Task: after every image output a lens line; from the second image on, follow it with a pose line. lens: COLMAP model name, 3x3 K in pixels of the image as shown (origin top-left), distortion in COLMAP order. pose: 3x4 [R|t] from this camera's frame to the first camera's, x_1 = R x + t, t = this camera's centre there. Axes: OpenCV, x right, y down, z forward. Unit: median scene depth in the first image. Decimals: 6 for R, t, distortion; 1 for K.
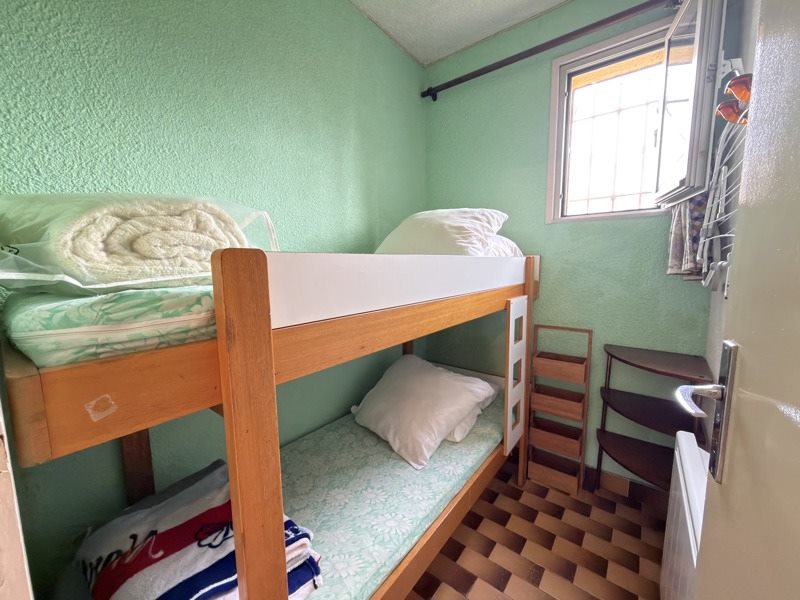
lens RADIAL K [[316.2, 0, 402.2], [0, 316.2, 300.5], [0, 0, 1]] dist [-0.000797, -0.000553]
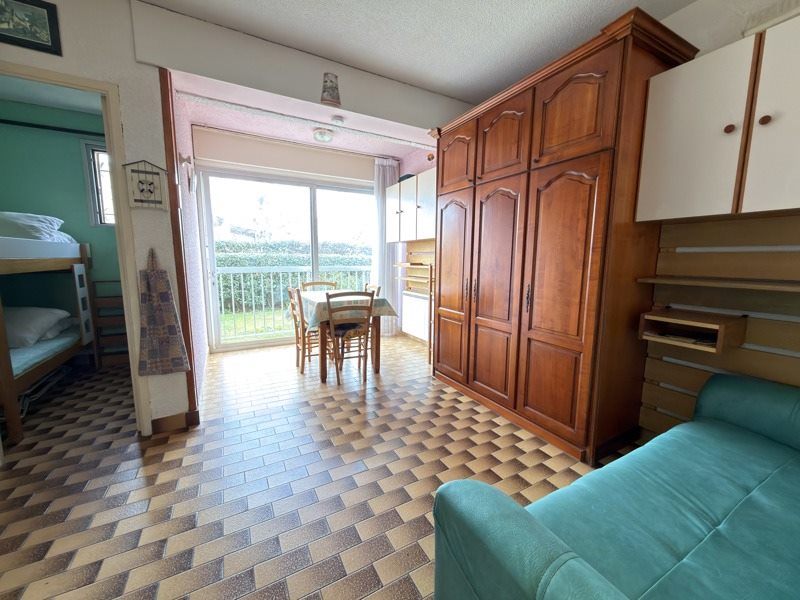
lens RADIAL K [[316.2, 0, 402.2], [0, 316.2, 298.5], [0, 0, 1]] dist [-0.000797, -0.000553]
pose [[0.388866, -0.107974, 0.914945, -0.658540], [0.099519, 0.992221, 0.074796, 0.253543], [-0.915904, 0.061968, 0.396586, -1.583119]]
